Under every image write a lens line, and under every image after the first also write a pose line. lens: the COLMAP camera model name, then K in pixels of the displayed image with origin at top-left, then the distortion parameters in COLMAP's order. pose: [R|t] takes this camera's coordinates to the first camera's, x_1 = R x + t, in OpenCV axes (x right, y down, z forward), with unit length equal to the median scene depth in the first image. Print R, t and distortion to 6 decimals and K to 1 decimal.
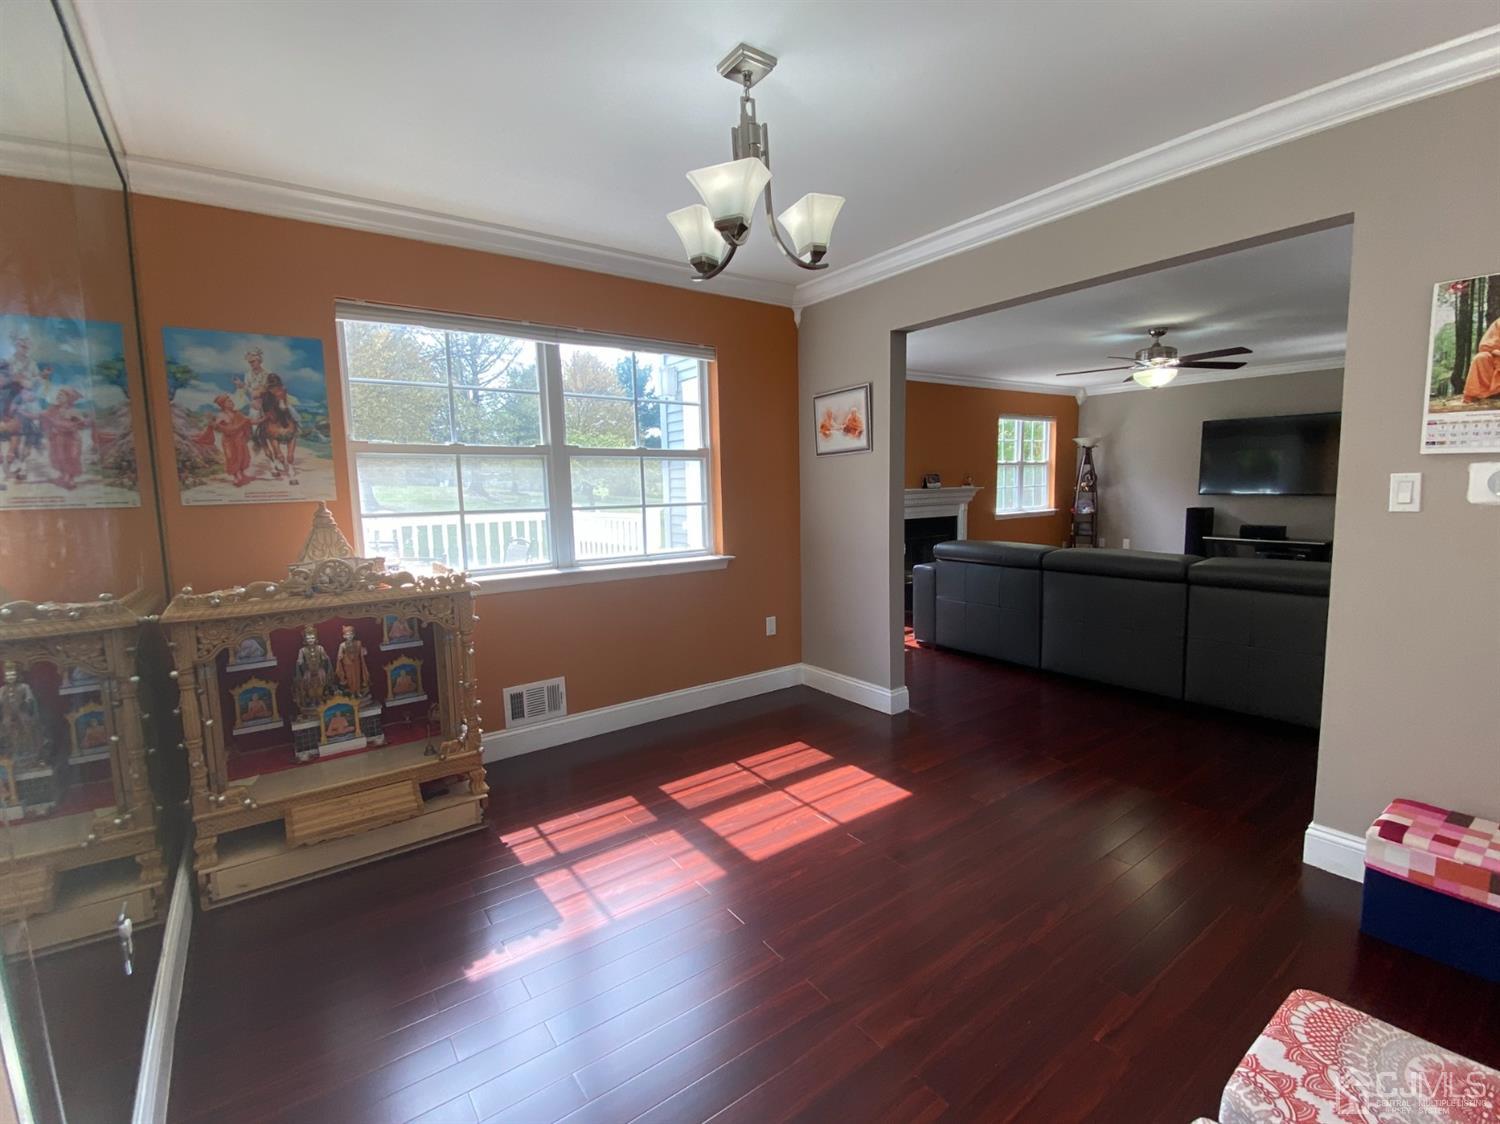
lens RADIAL K [[677.4, 0, 744.3], [0, 677.4, 559.0], [0, 0, 1]] dist [0.008140, -0.005983]
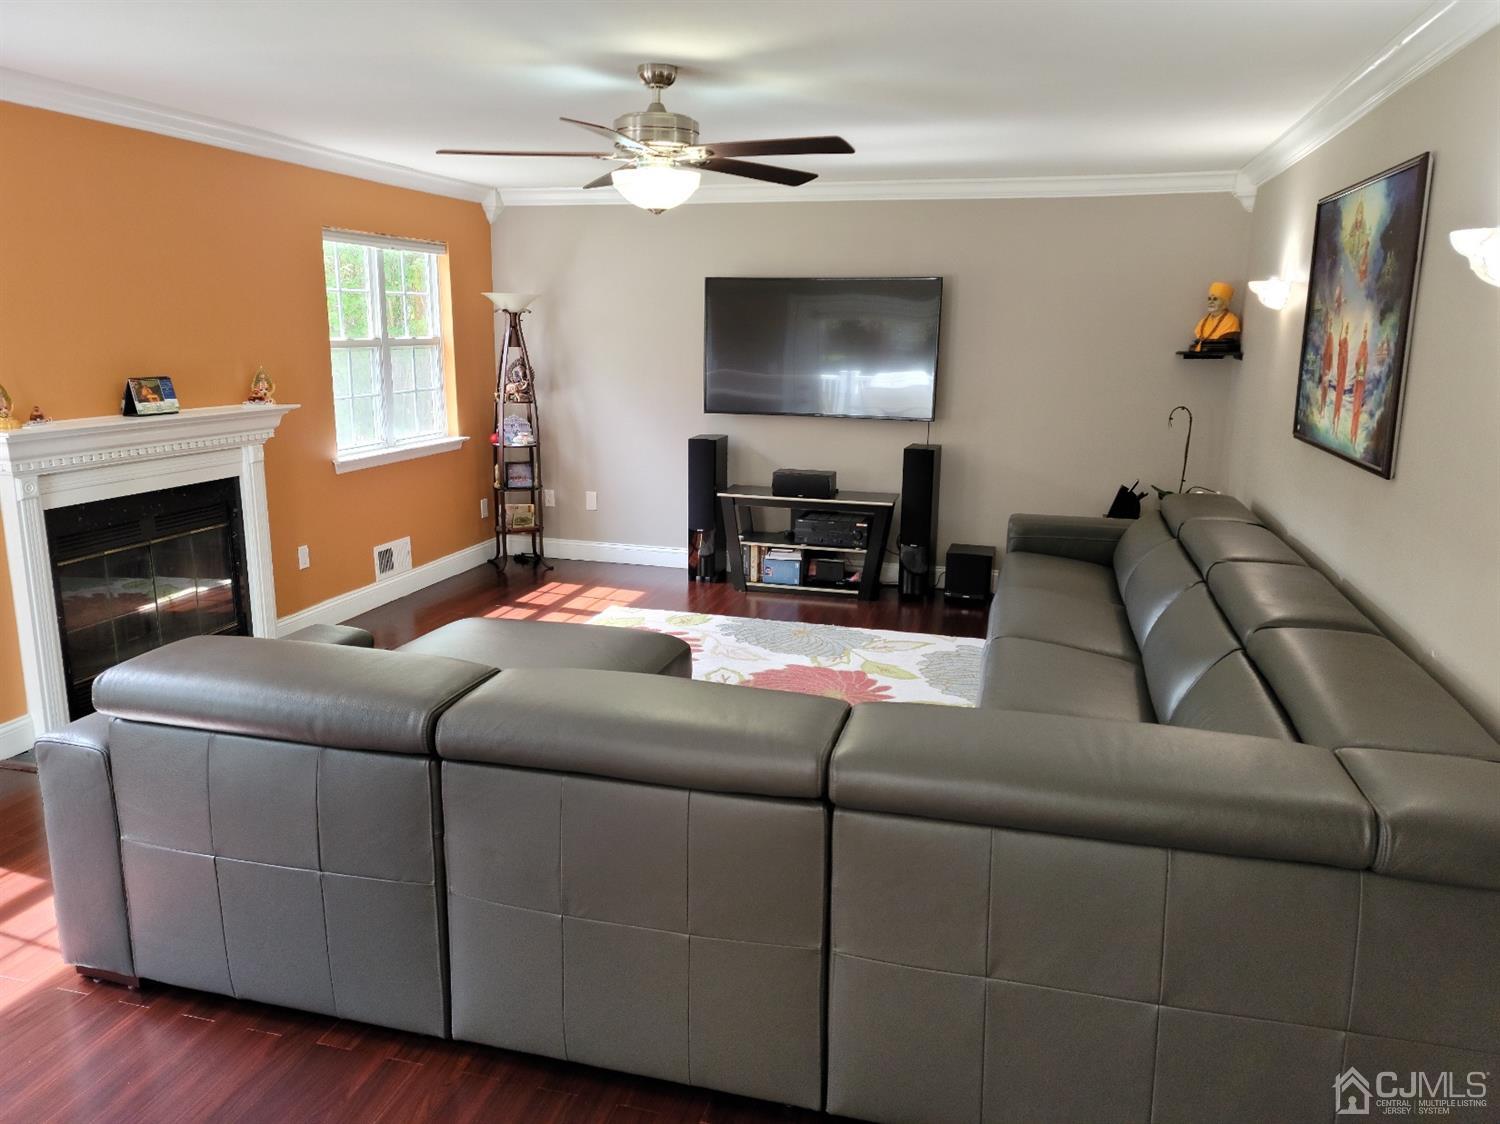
lens RADIAL K [[1103.9, 0, 751.0], [0, 1103.9, 561.0], [0, 0, 1]] dist [0.049621, -0.024881]
pose [[0.777063, -0.103841, 0.620798, 0.121434], [0.044115, 0.992857, 0.110857, -0.068516], [-0.627875, -0.058756, 0.776093, 0.256546]]
